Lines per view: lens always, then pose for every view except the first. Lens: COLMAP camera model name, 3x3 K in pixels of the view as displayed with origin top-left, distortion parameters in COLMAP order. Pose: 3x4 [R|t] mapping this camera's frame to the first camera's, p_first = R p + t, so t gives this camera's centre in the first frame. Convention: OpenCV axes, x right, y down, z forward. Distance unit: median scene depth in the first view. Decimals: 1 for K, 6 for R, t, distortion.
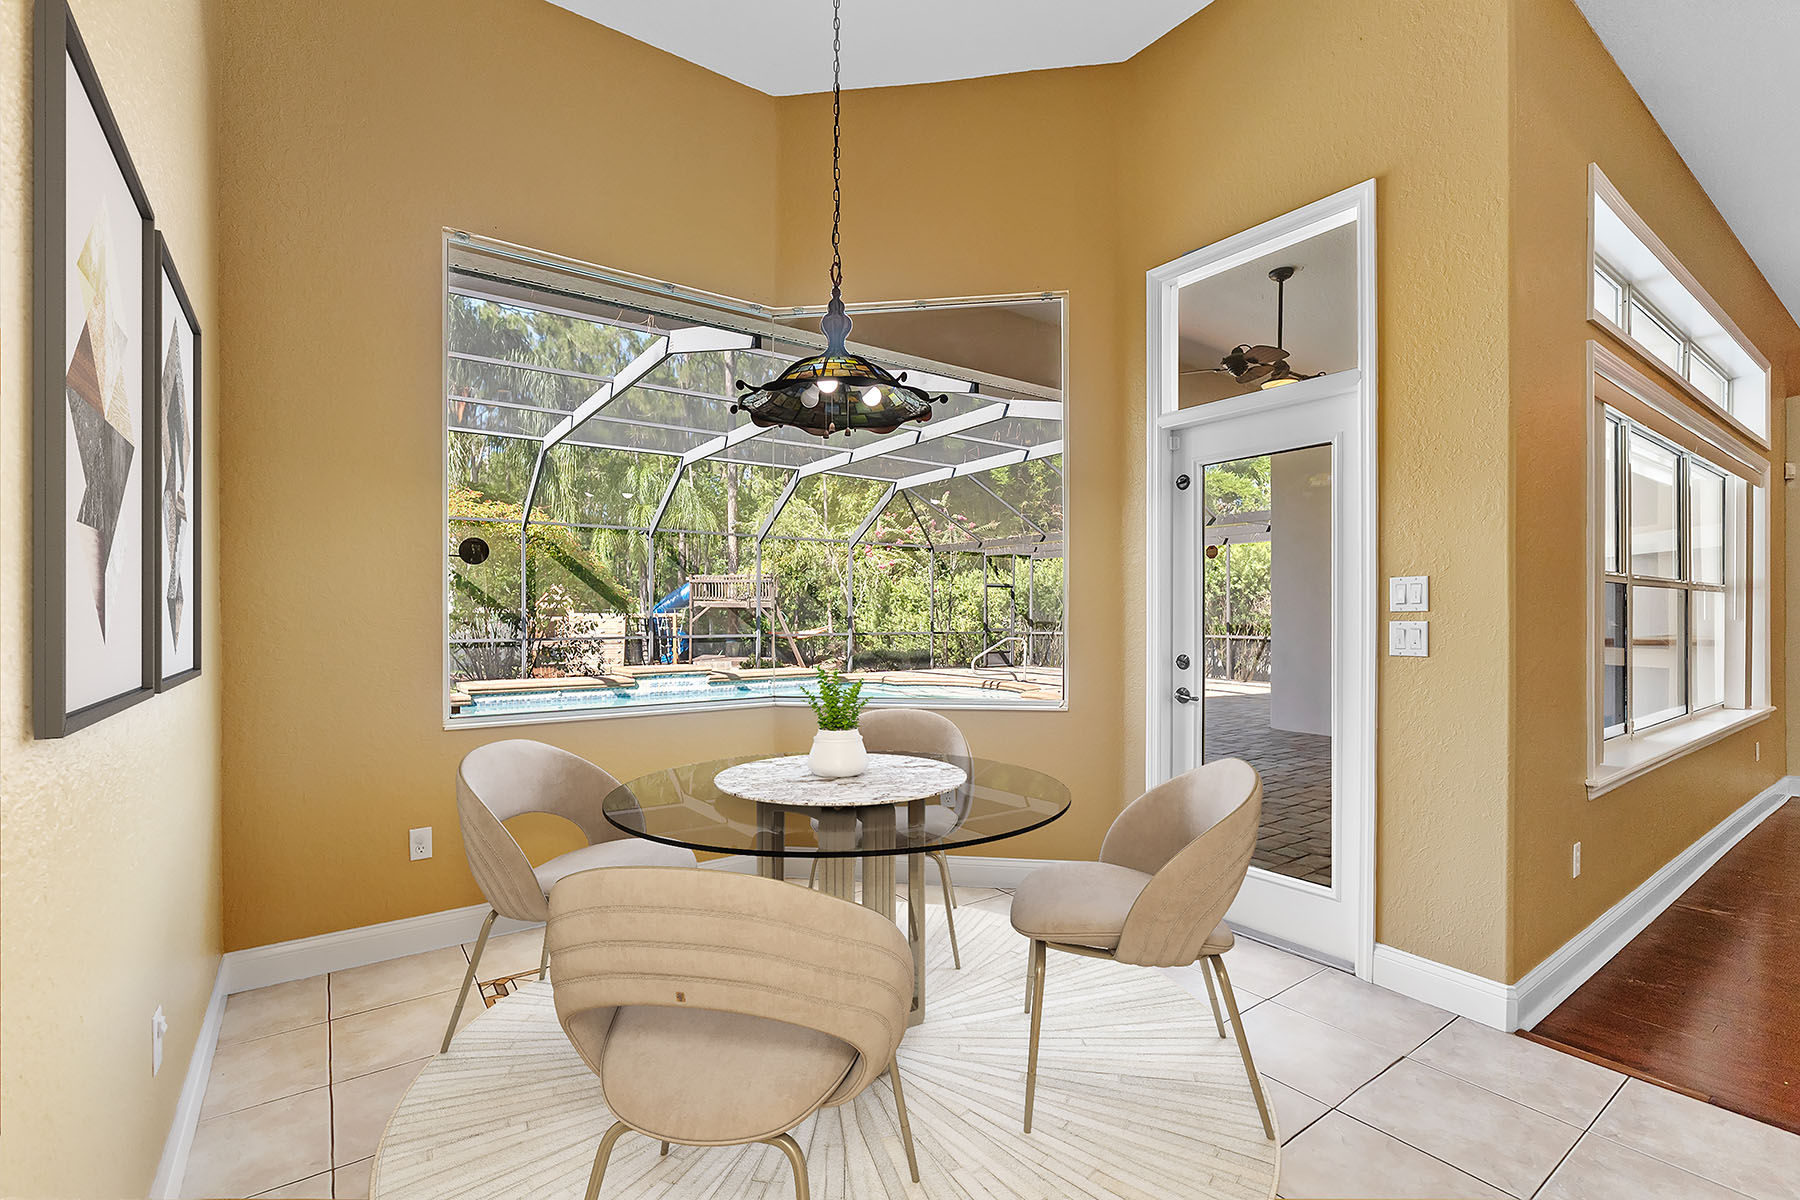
lens RADIAL K [[813.0, 0, 890.4], [0, 813.0, 610.0], [0, 0, 1]] dist [-0.000160, -0.000640]
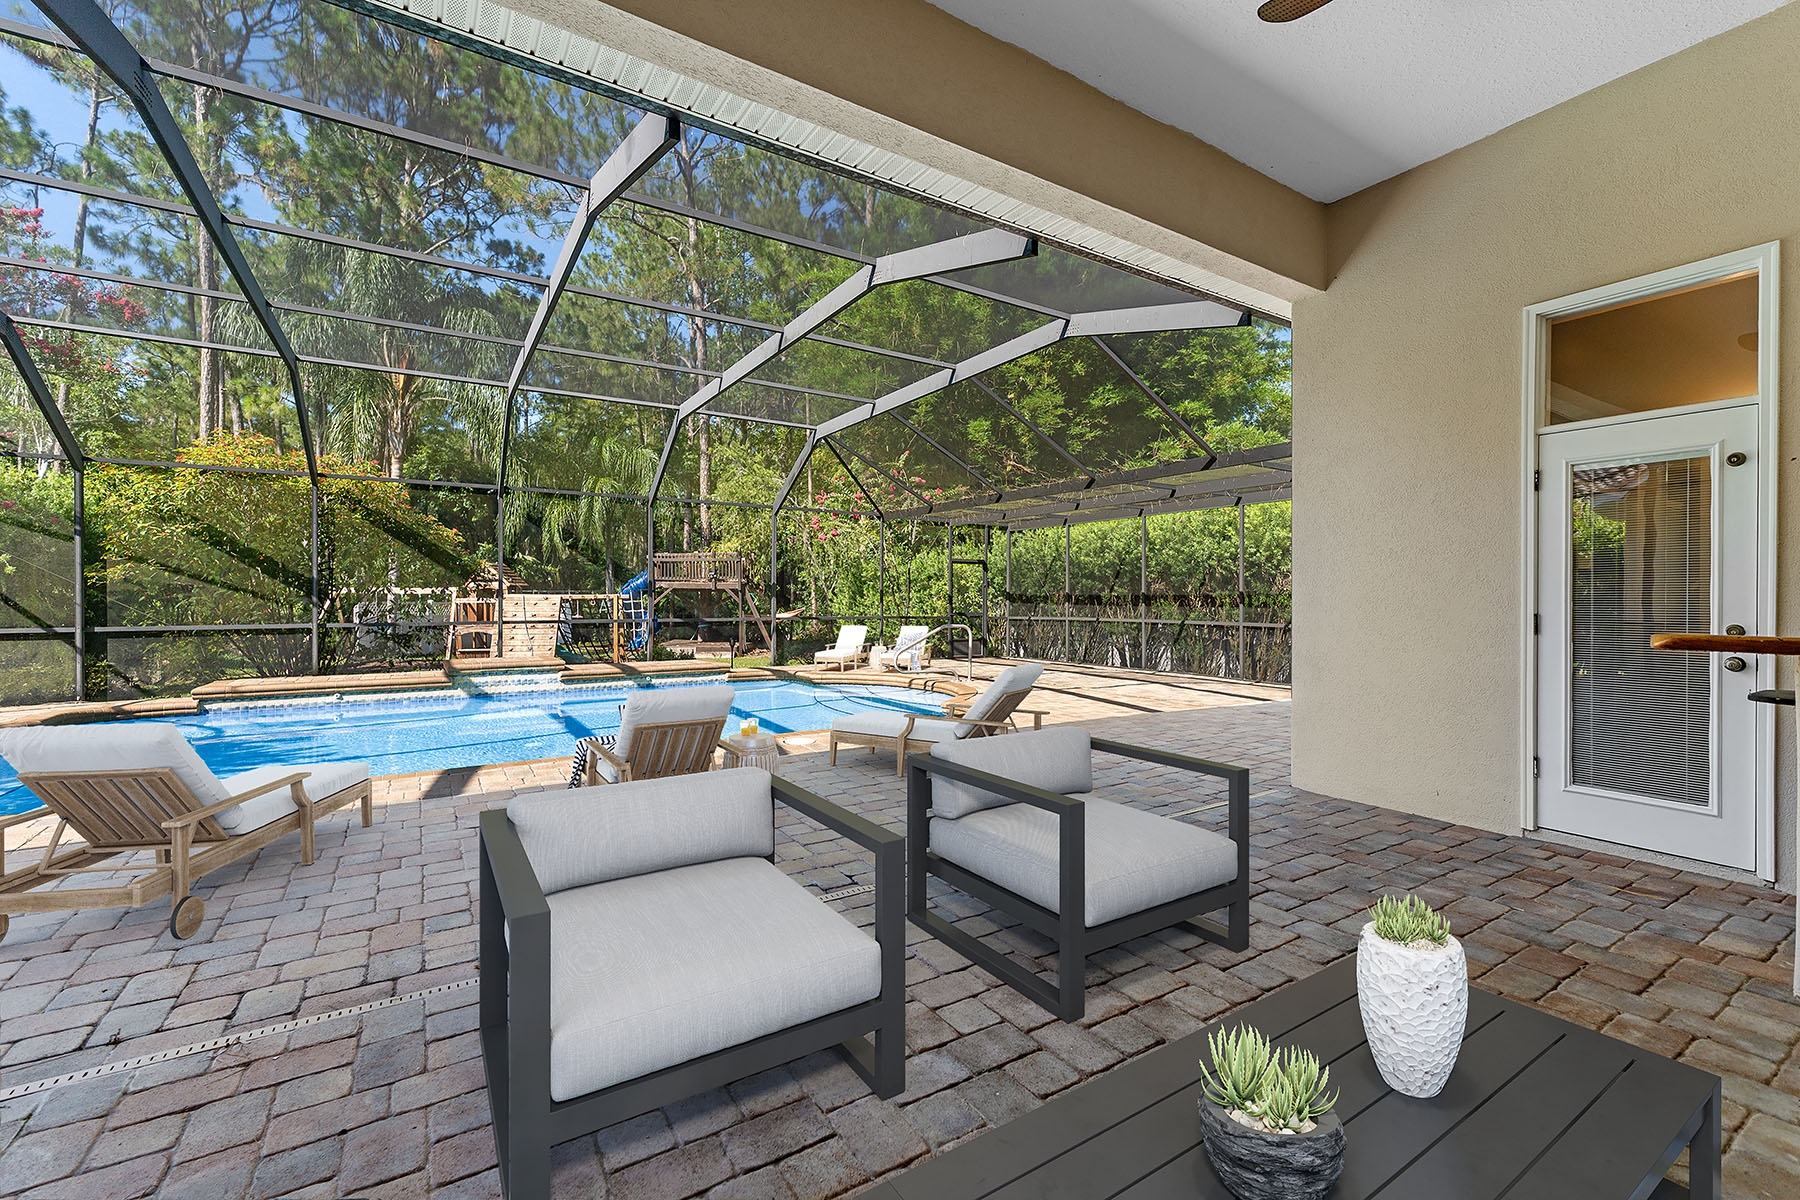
lens RADIAL K [[764.2, 0, 902.3], [0, 764.2, 599.6], [0, 0, 1]] dist [0.004237, 0.000820]
pose [[0.998798, -0.000584, -0.049019, 0.116204], [0.000839, 0.999986, 0.005179, 0.006463], [0.049015, -0.005214, 0.998784, 0.229483]]
